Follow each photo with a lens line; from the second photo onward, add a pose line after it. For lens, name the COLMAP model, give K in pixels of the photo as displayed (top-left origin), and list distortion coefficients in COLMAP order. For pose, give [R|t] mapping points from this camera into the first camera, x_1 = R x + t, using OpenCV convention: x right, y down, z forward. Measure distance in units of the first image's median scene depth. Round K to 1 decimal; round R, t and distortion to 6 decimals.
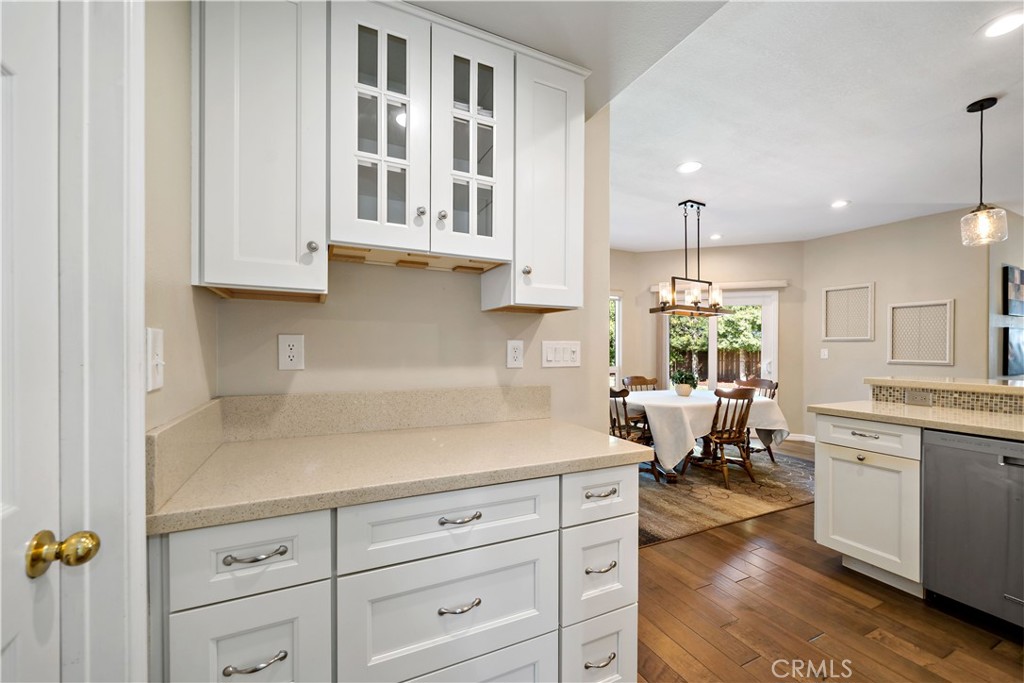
lens RADIAL K [[406.6, 0, 510.6], [0, 406.6, 348.5], [0, 0, 1]] dist [0.000120, 0.000200]
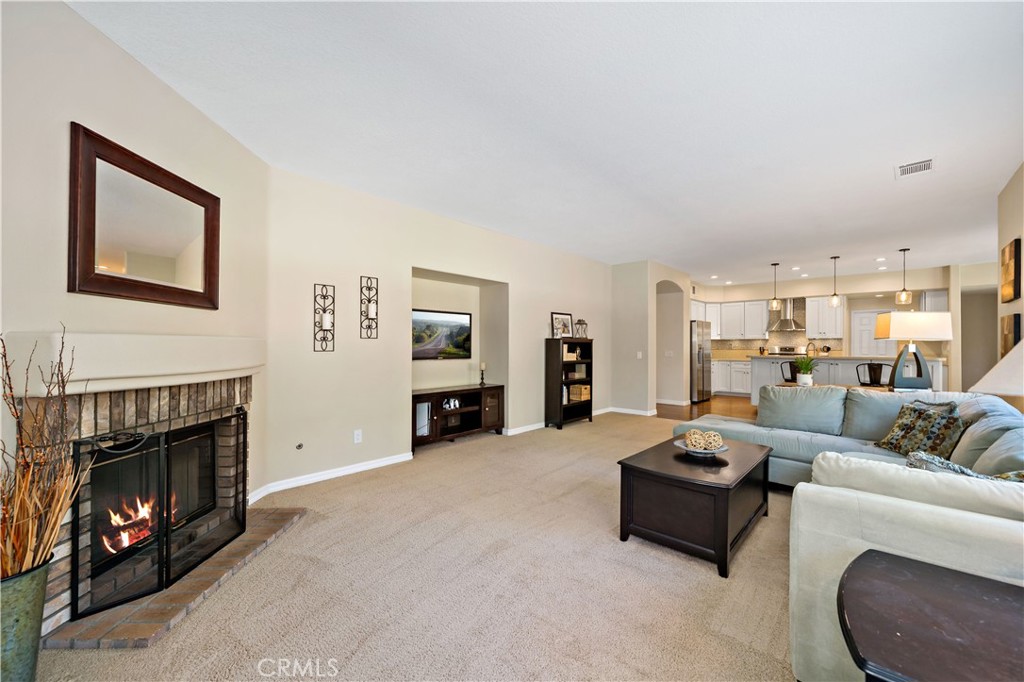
lens RADIAL K [[401.7, 0, 510.5], [0, 401.7, 344.8], [0, 0, 1]] dist [0.000307, 0.000007]
pose [[-0.931498, -0.009675, -0.363617, 4.362452], [-0.008538, 0.999952, -0.004736, 0.031995], [0.363646, -0.001307, -0.931536, 2.442496]]
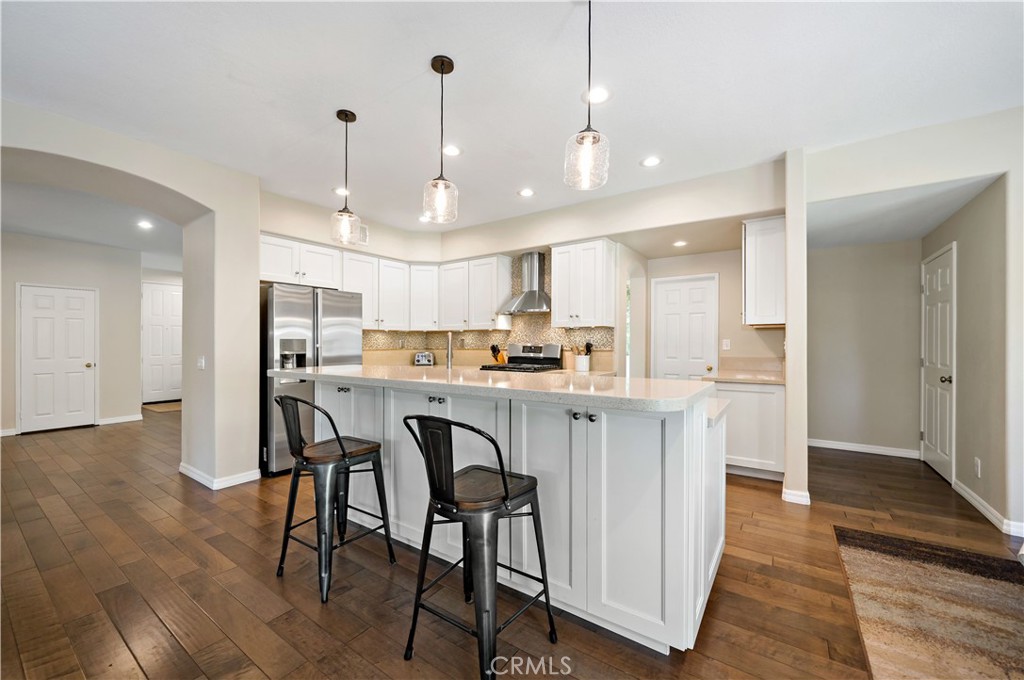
lens RADIAL K [[403.3, 0, 503.8], [0, 403.3, 345.2], [0, 0, 1]] dist [-0.000403, 0.000009]
pose [[-0.873579, -0.004654, -0.486660, 1.597545], [-0.005691, 0.999984, 0.000653, 0.015034], [0.486649, 0.003340, -0.873591, 1.517446]]
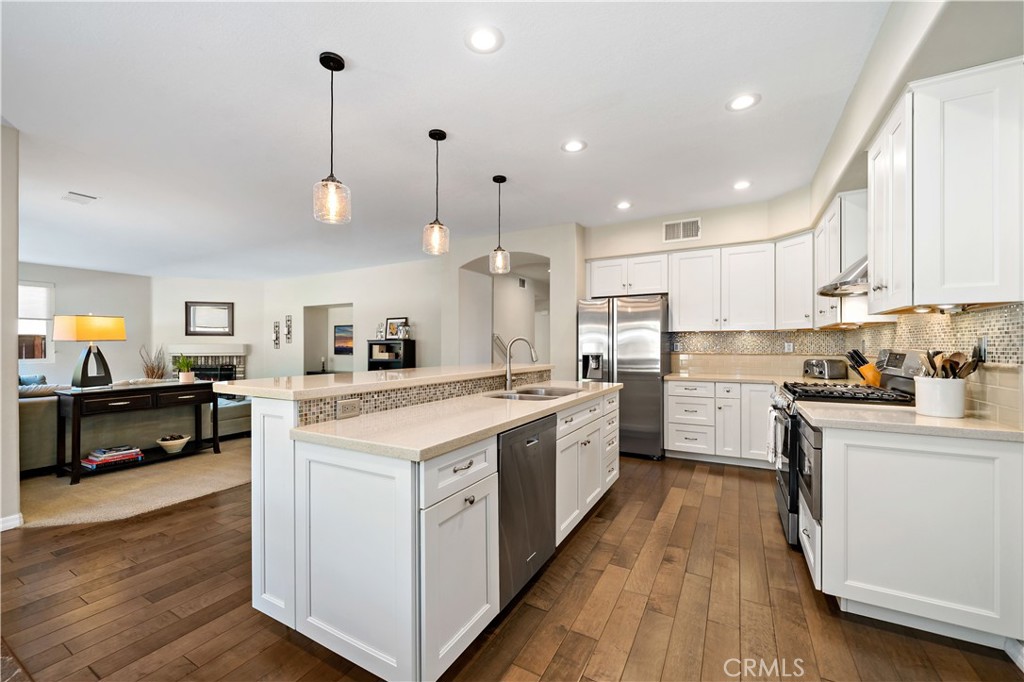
lens RADIAL K [[400.4, 0, 514.7], [0, 400.4, 344.2], [0, 0, 1]] dist [0.000658, -0.000011]
pose [[-0.582069, -0.002626, 0.813135, 0.231351], [-0.004335, 0.999991, 0.000127, 0.003808], [-0.813128, -0.003451, -0.582075, 1.172978]]
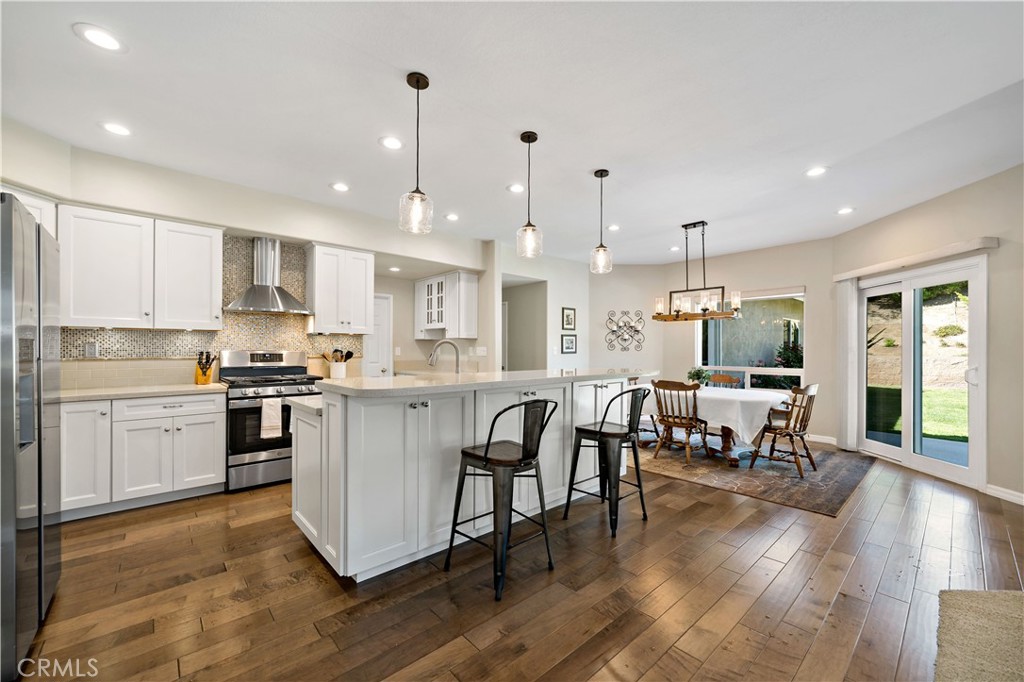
lens RADIAL K [[407.4, 0, 522.4], [0, 407.4, 352.5], [0, 0, 1]] dist [0.002244, 0.000209]
pose [[0.293384, -0.000240, -0.955995, 2.391724], [0.000540, 1.000000, -0.000086, 0.016941], [0.955995, -0.000491, 0.293384, 0.327421]]
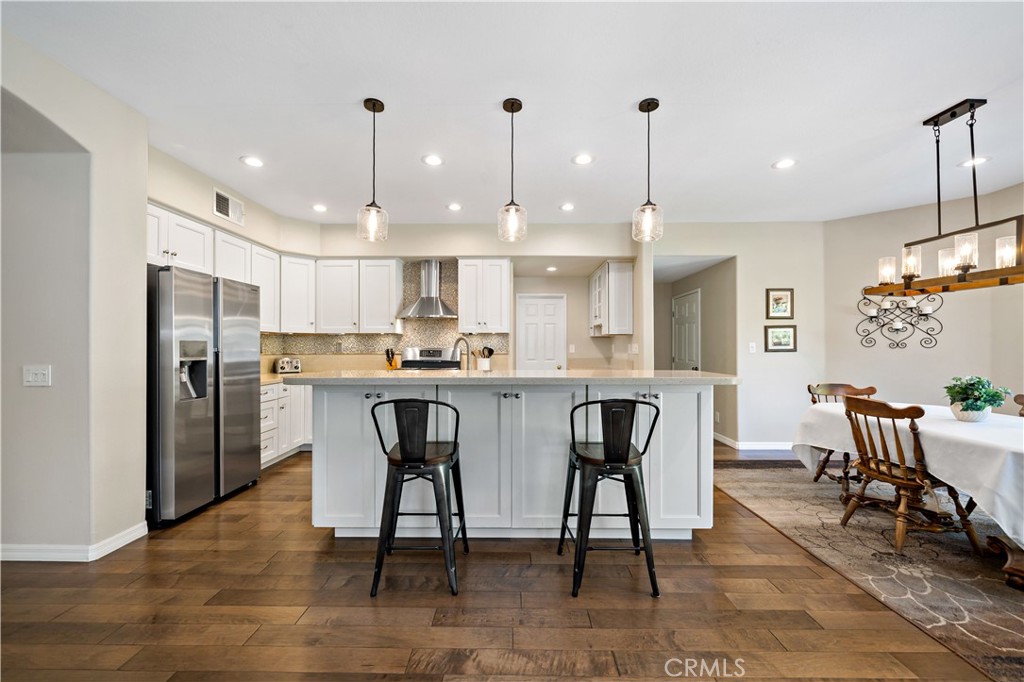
lens RADIAL K [[406.6, 0, 510.6], [0, 406.6, 348.0], [0, 0, 1]] dist [0.000120, 0.000200]
pose [[-0.444629, -0.007961, -0.895679, 2.204169], [-0.002826, 0.999968, -0.007485, 0.023269], [0.895710, -0.000797, -0.444637, 1.134363]]
